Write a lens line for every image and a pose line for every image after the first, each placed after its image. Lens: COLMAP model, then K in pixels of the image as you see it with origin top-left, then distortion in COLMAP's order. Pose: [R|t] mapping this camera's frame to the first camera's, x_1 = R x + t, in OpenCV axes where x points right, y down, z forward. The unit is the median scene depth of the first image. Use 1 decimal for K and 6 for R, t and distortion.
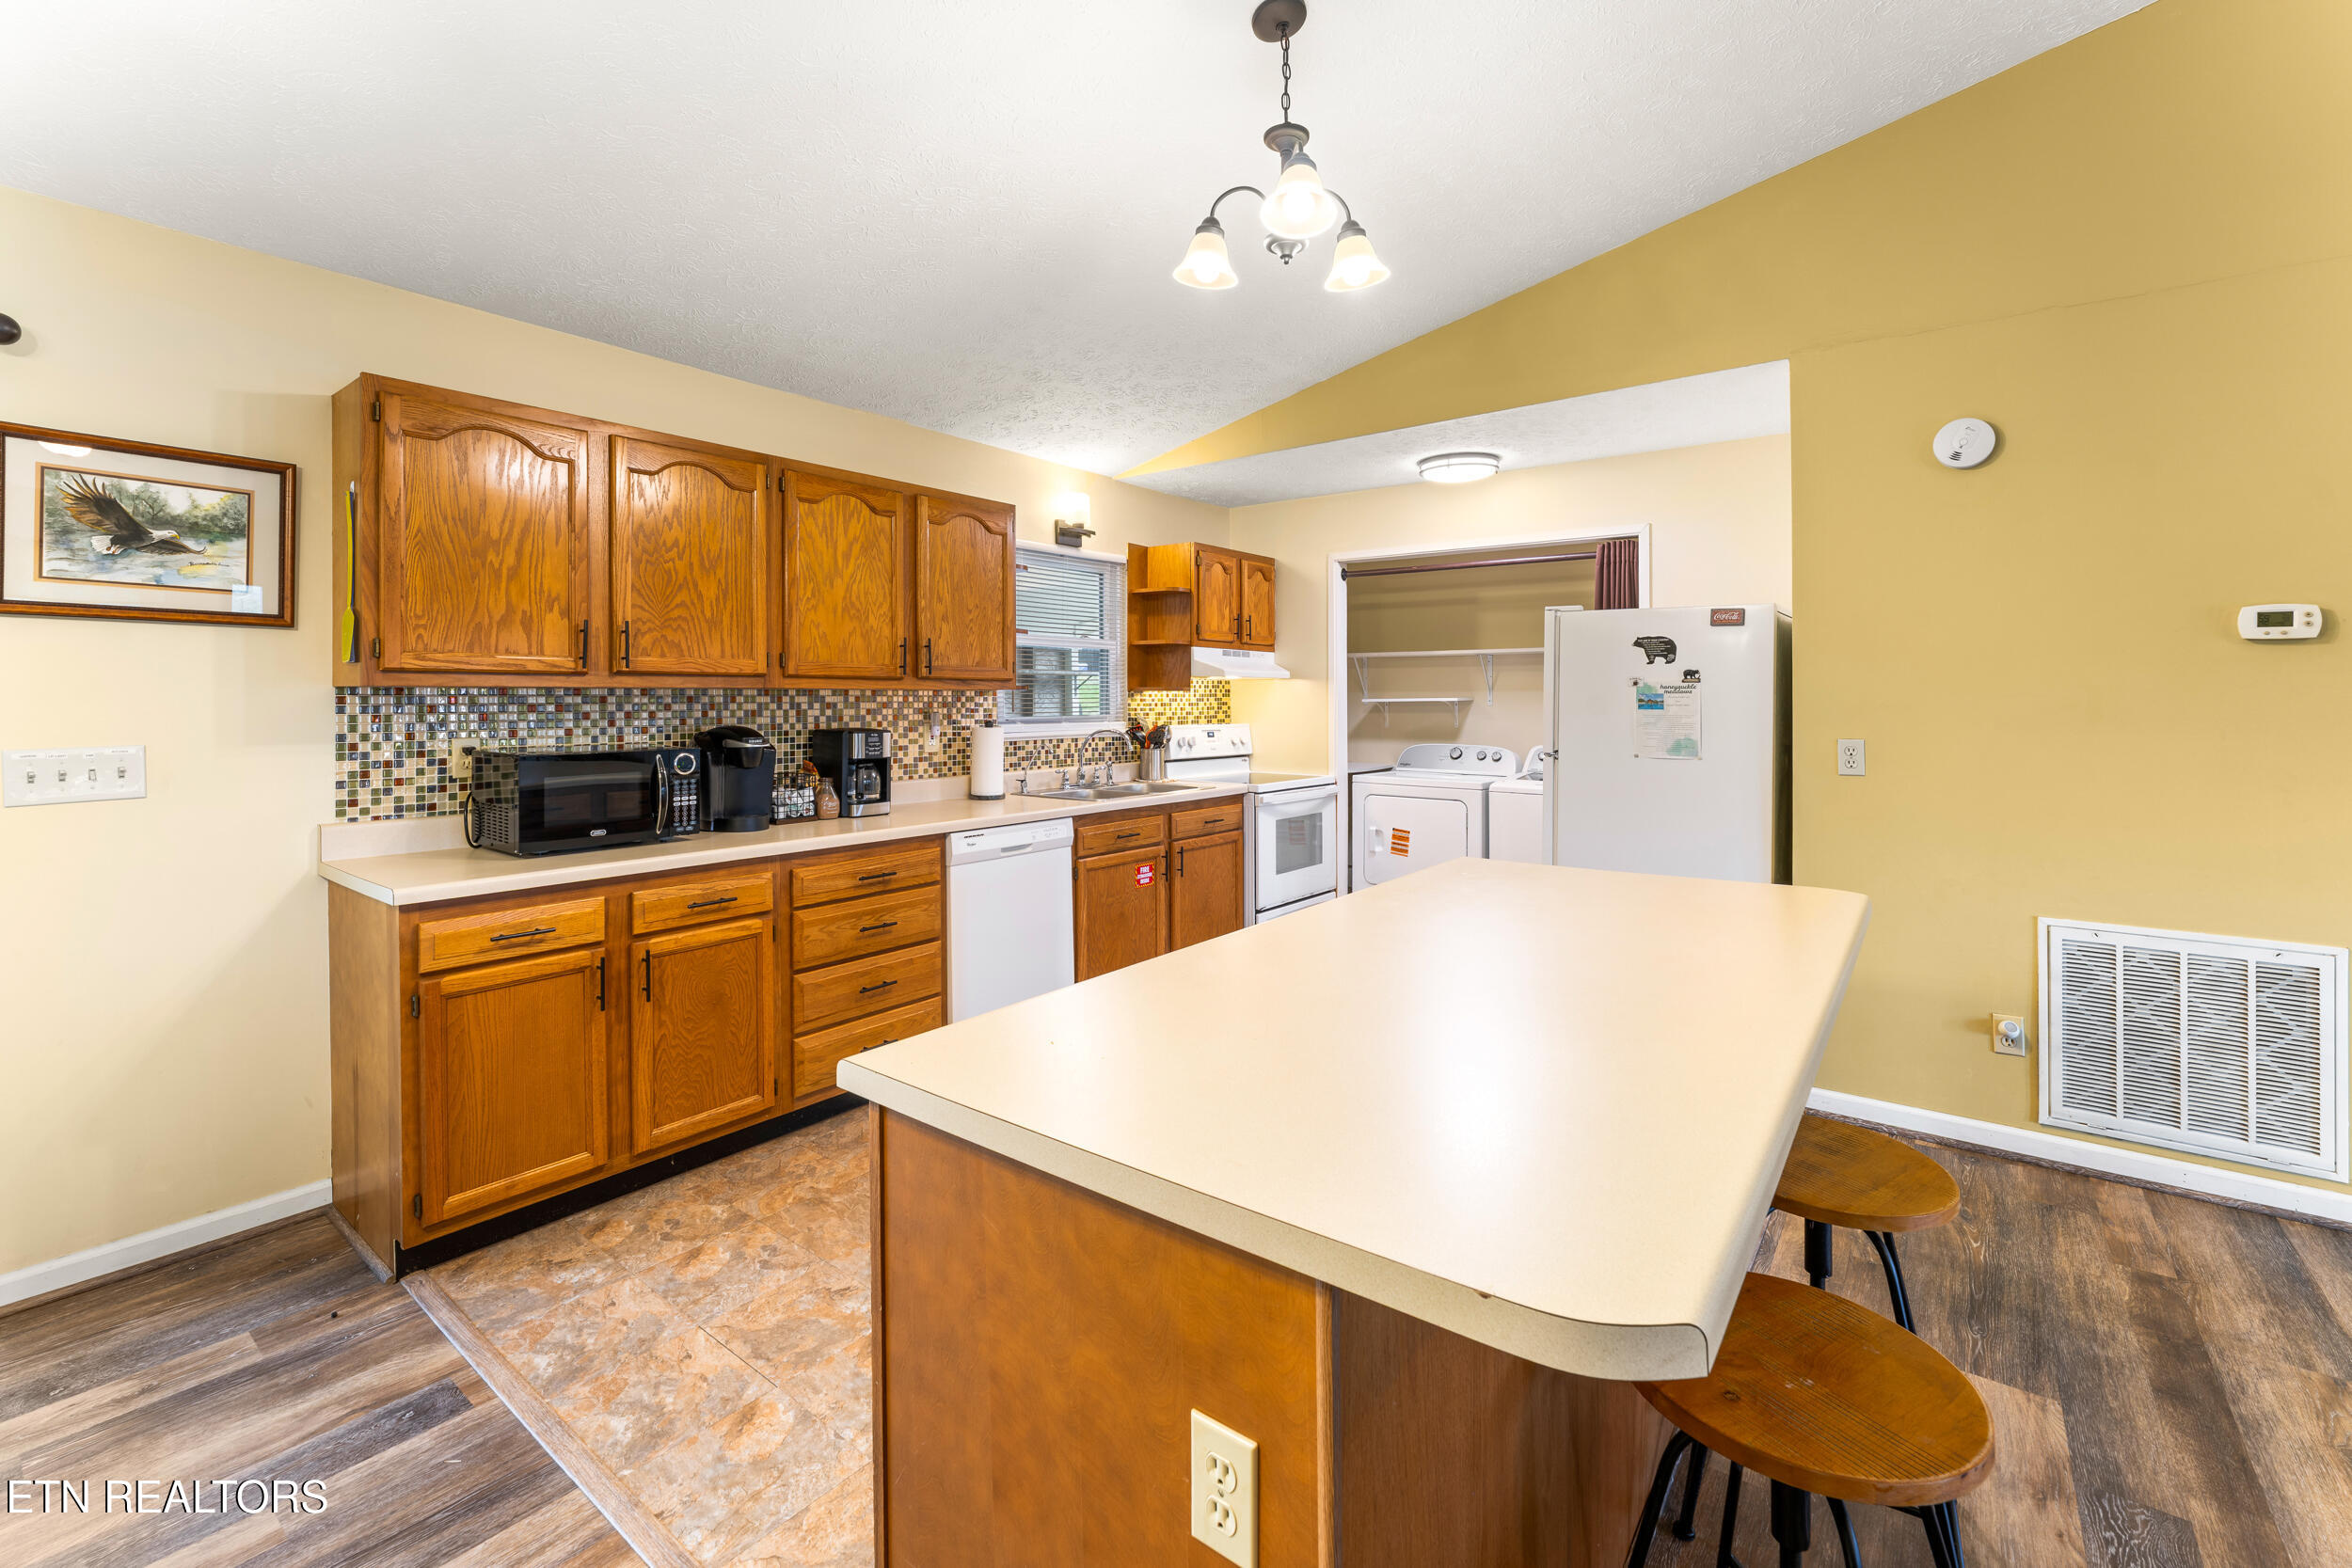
lens RADIAL K [[989.9, 0, 1190.0], [0, 989.9, 696.1], [0, 0, 1]] dist [-0.002463, -0.000713]
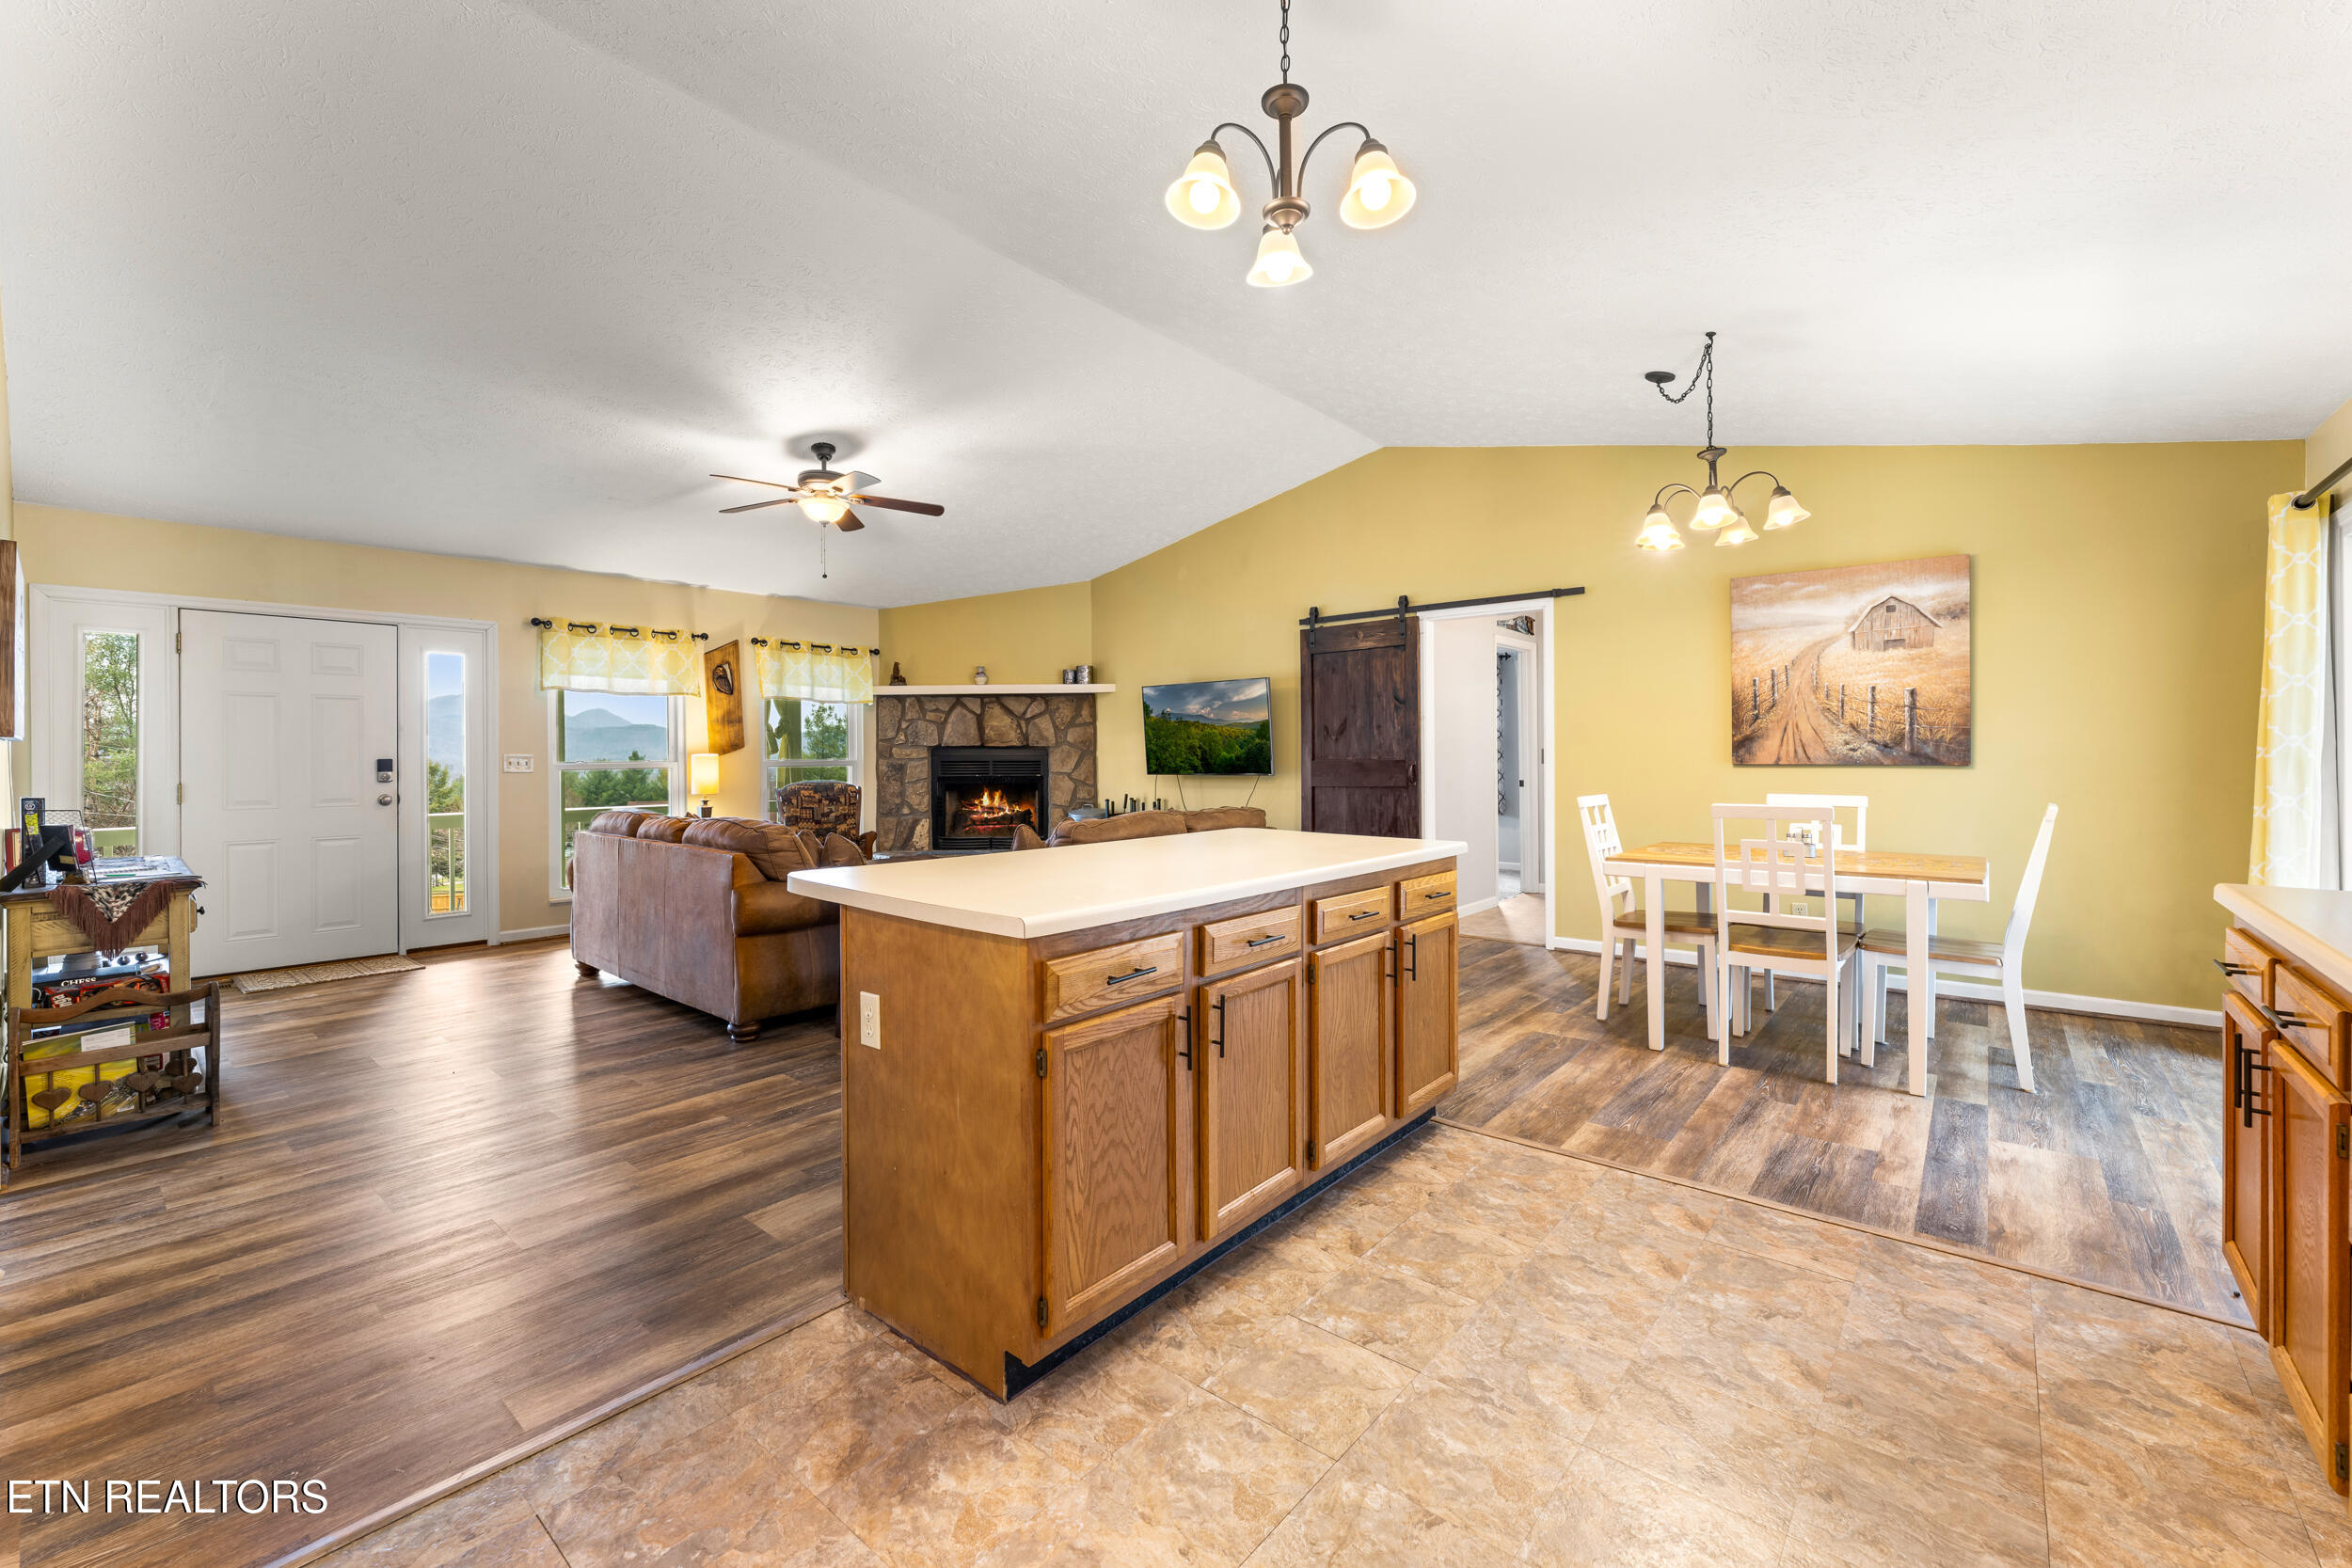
lens RADIAL K [[959.9, 0, 1172.6], [0, 959.9, 762.2], [0, 0, 1]] dist [-0.000913, -0.000262]
pose [[-0.997913, 0.009707, 0.063834, 0.124067], [0.010018, 0.999939, 0.004557, 0.048726], [-0.063786, 0.005187, -0.997950, 1.567873]]
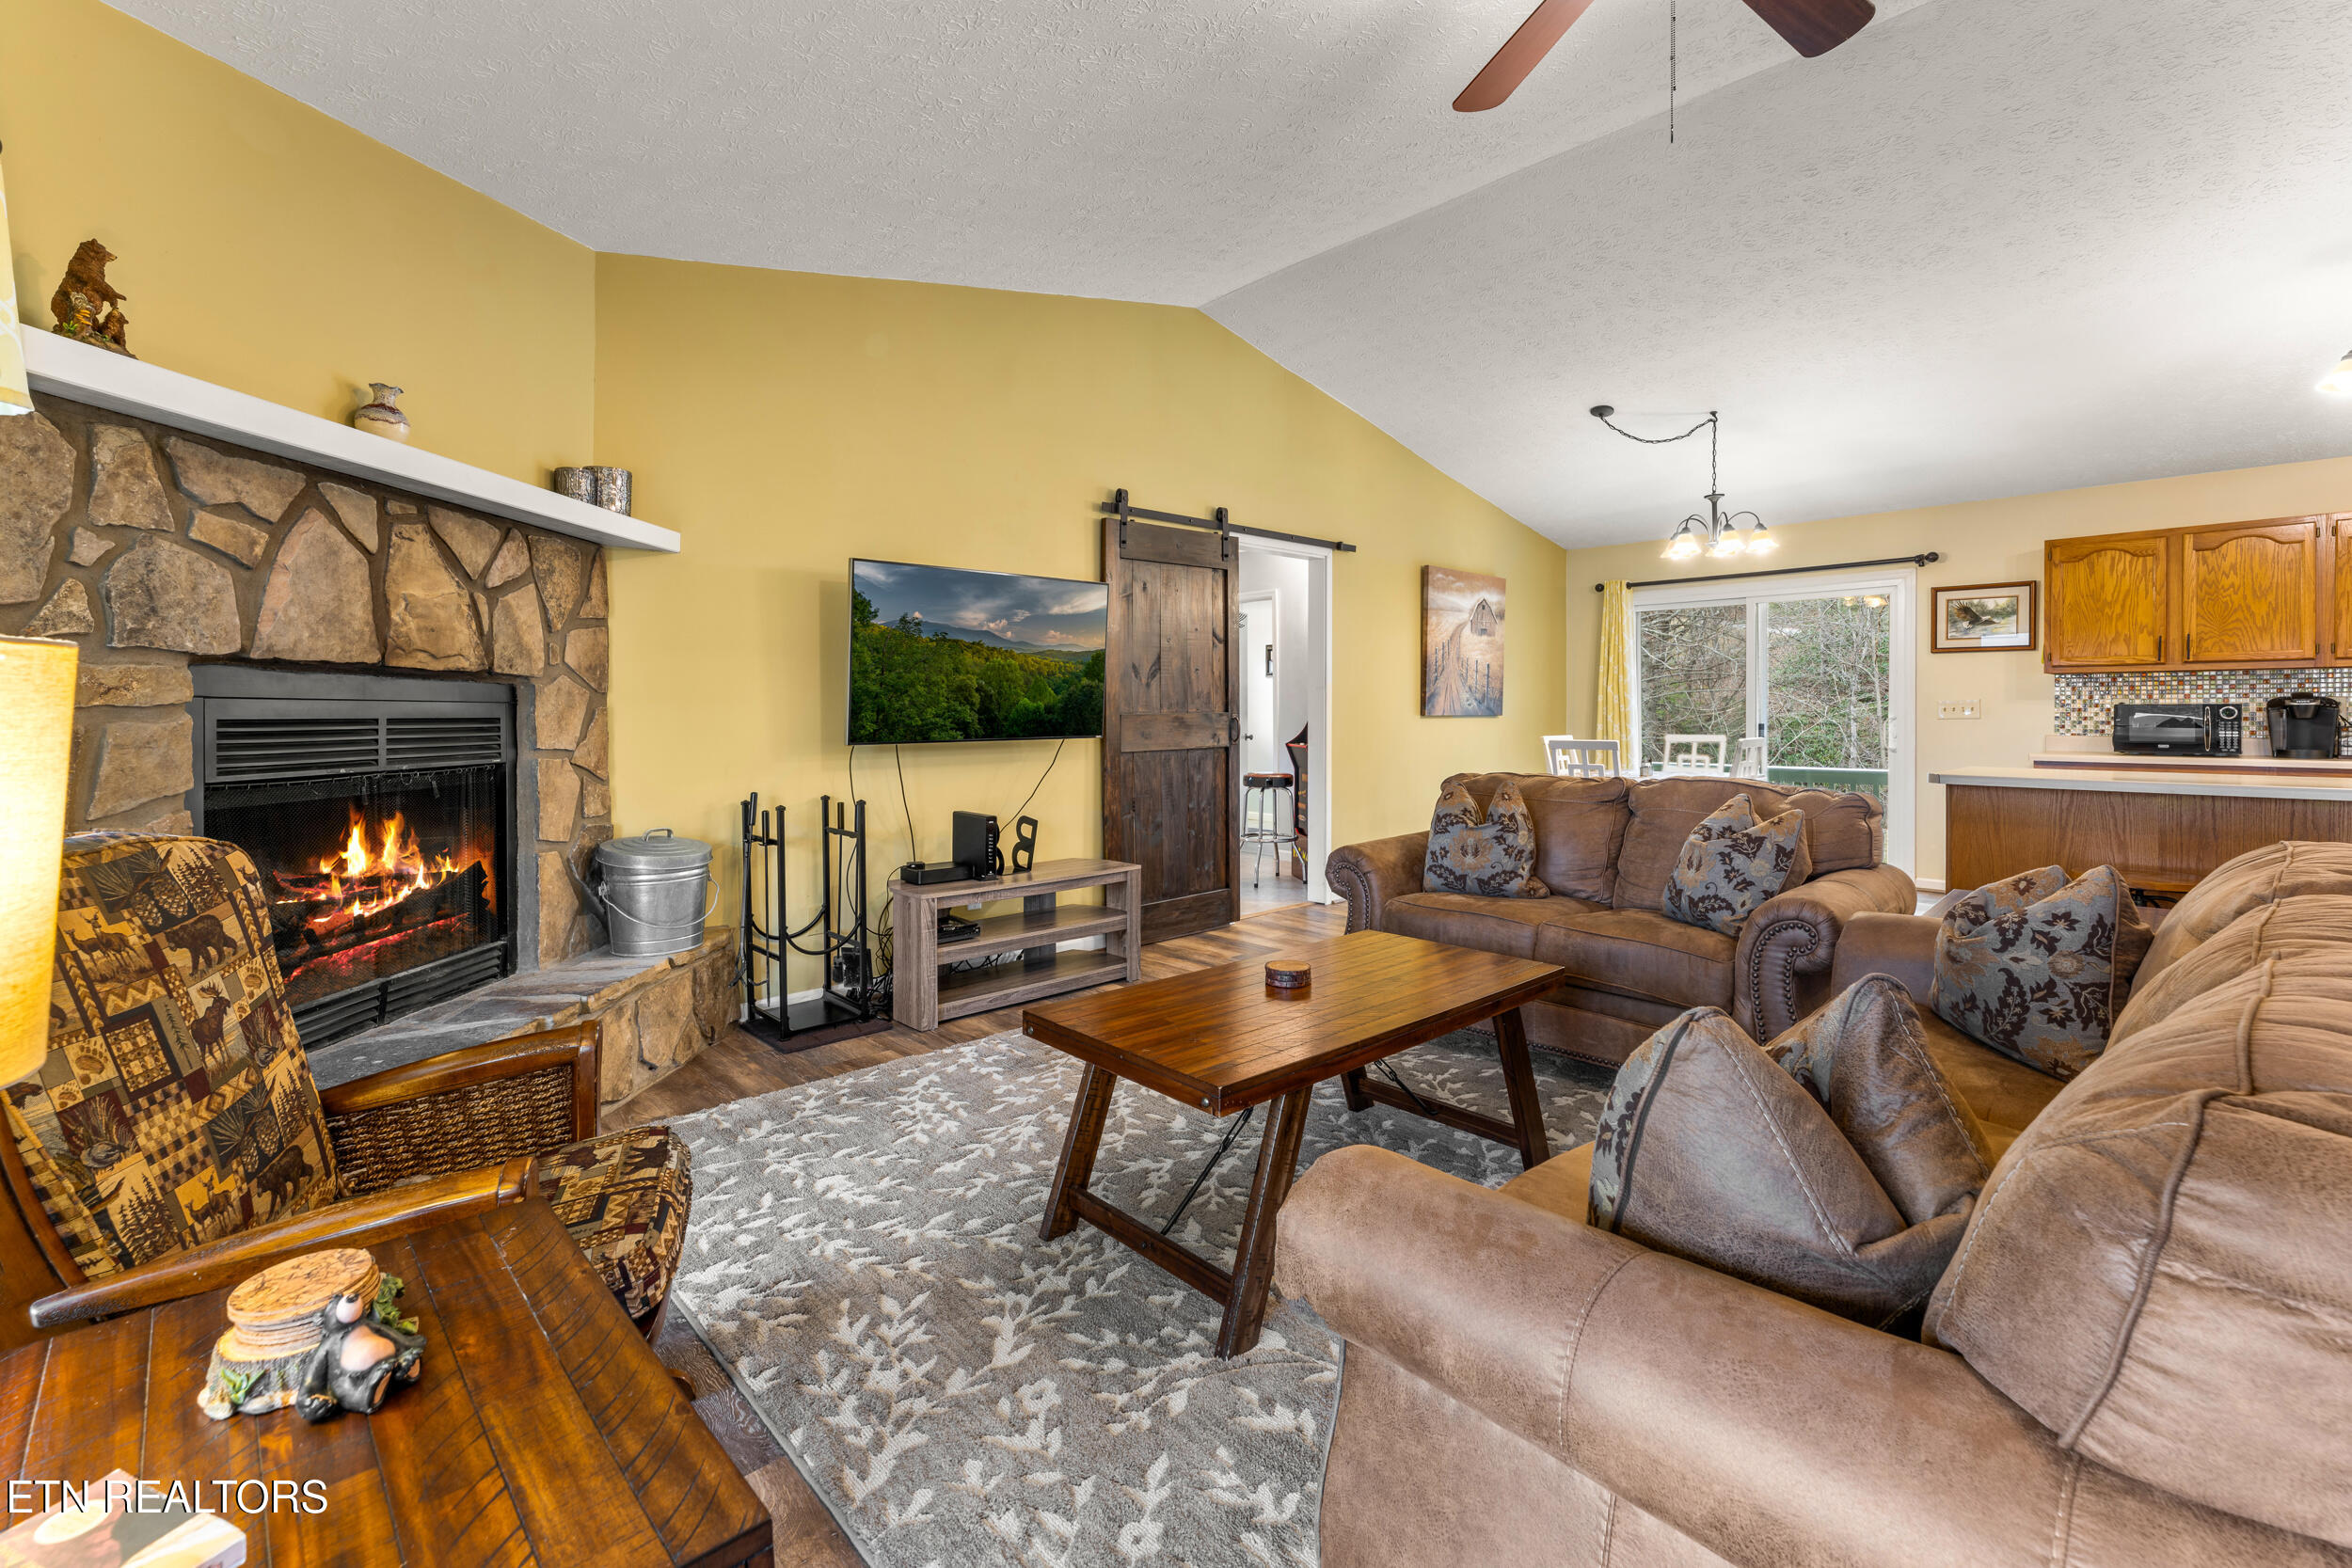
lens RADIAL K [[1020.4, 0, 1166.2], [0, 1020.4, 714.8], [0, 0, 1]] dist [-0.002675, -0.000364]
pose [[-0.176625, 0.008412, -0.984242, 1.690579], [0.007446, 0.999946, 0.007210, 0.048264], [0.984250, -0.006056, -0.176678, -0.559094]]
